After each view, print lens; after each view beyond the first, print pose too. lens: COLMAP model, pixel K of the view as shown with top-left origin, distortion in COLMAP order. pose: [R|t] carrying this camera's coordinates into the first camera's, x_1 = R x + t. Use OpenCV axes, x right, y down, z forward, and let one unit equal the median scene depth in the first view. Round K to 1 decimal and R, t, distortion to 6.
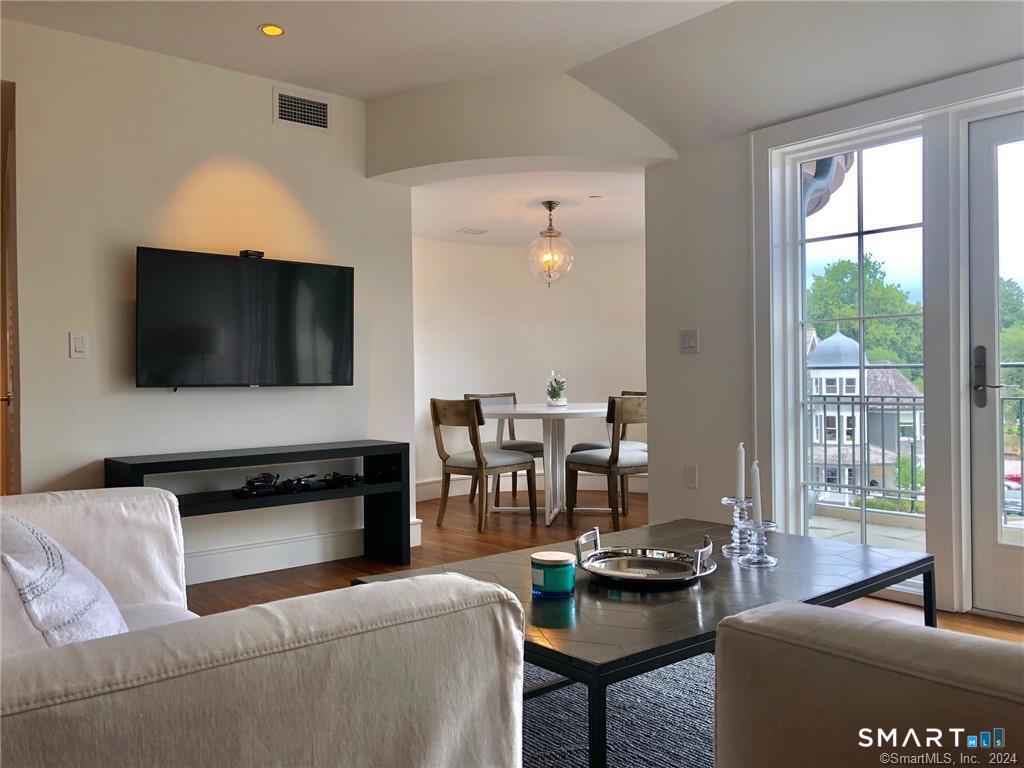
lens RADIAL K [[845.6, 0, 512.0], [0, 845.6, 384.0], [0, 0, 1]] dist [0.036520, 0.000668]
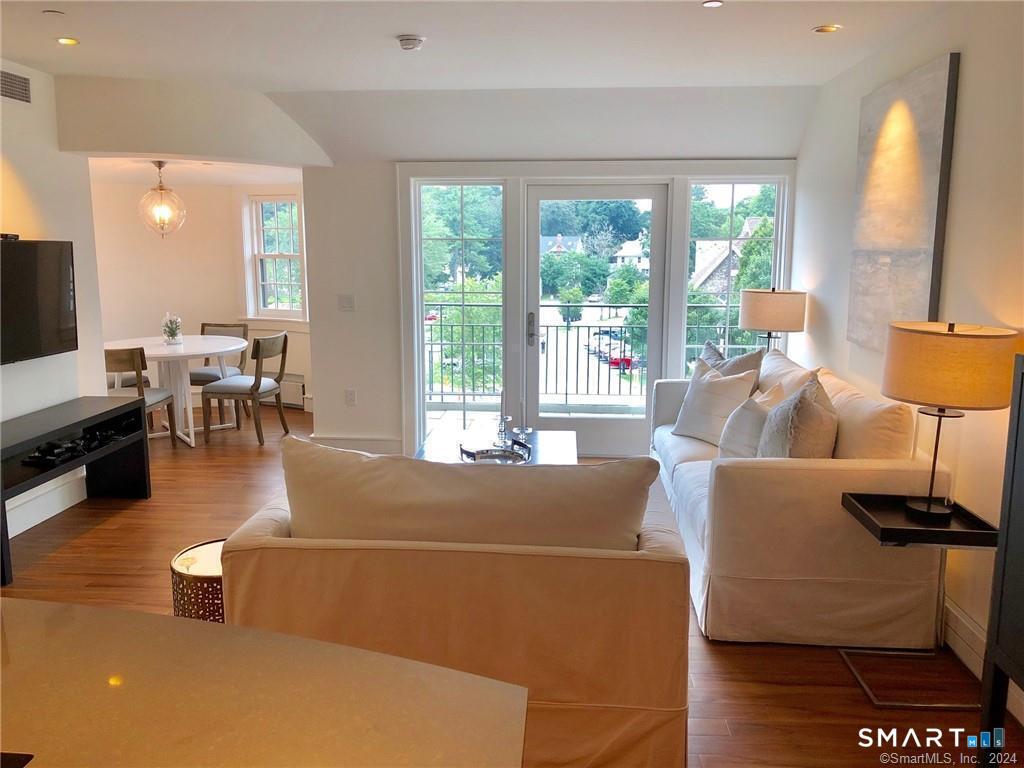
lens RADIAL K [[844.5, 0, 512.0], [0, 844.5, 384.0], [0, 0, 1]] dist [0.005786, 0.008108]
pose [[0.702999, -0.102267, 0.703800, -0.565094], [-0.005604, 0.988780, 0.149274, -0.120574], [-0.711169, -0.108884, 0.694538, -0.167261]]
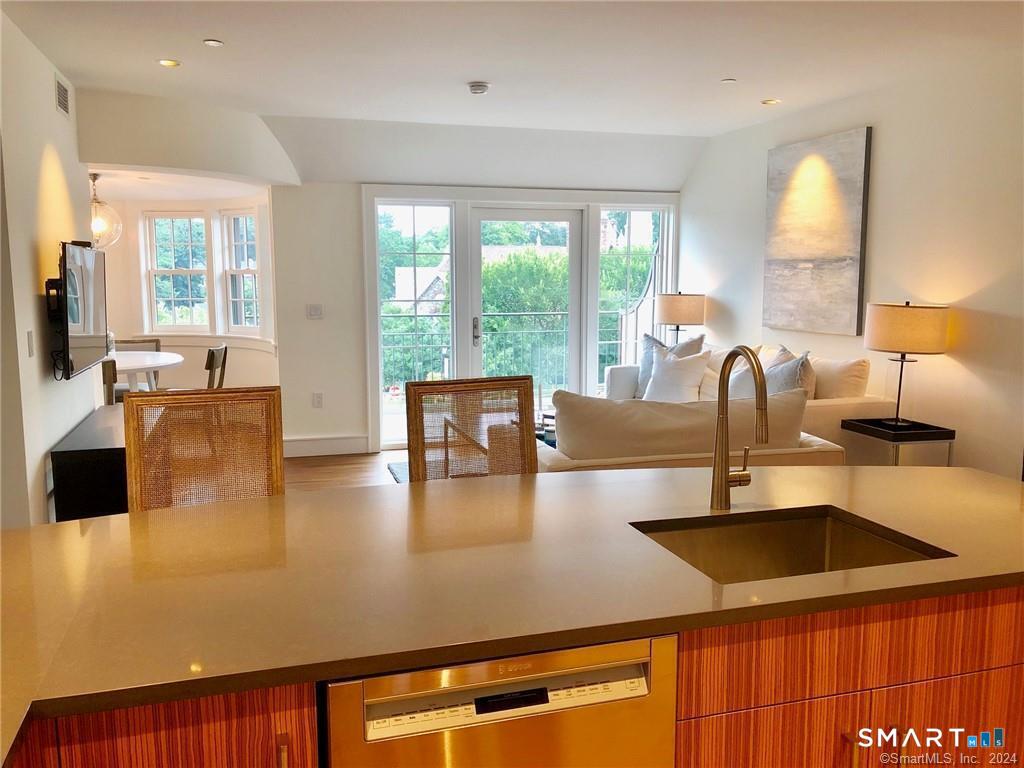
lens RADIAL K [[845.8, 0, 512.0], [0, 845.8, 384.0], [0, 0, 1]] dist [0.006976, -0.002762]
pose [[0.402714, -0.108014, 0.908930, -0.978891], [0.001653, 0.993097, 0.117284, -0.093166], [-0.915324, -0.045730, 0.400113, 0.069111]]
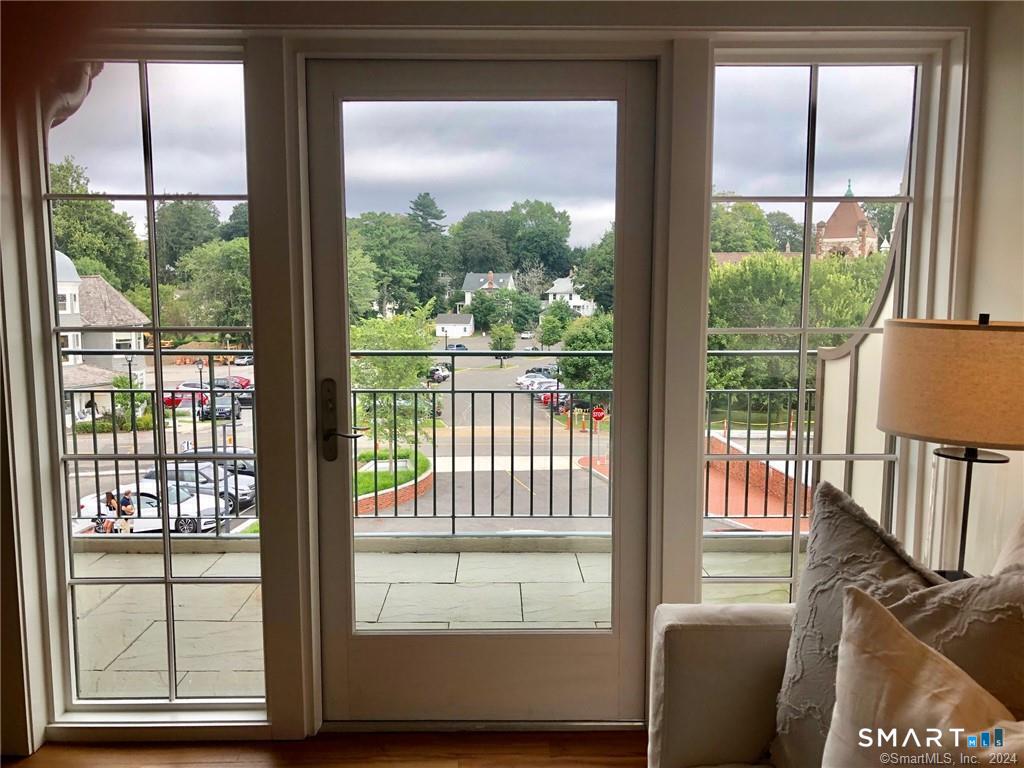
lens RADIAL K [[845.8, 0, 512.0], [0, 845.8, 384.0], [0, 0, 1]] dist [0.006976, -0.002762]
pose [[0.644426, -0.078581, 0.760618, 0.075037], [-0.003563, 0.994386, 0.105750, -0.088963], [-0.764658, -0.070859, 0.640528, 0.316951]]
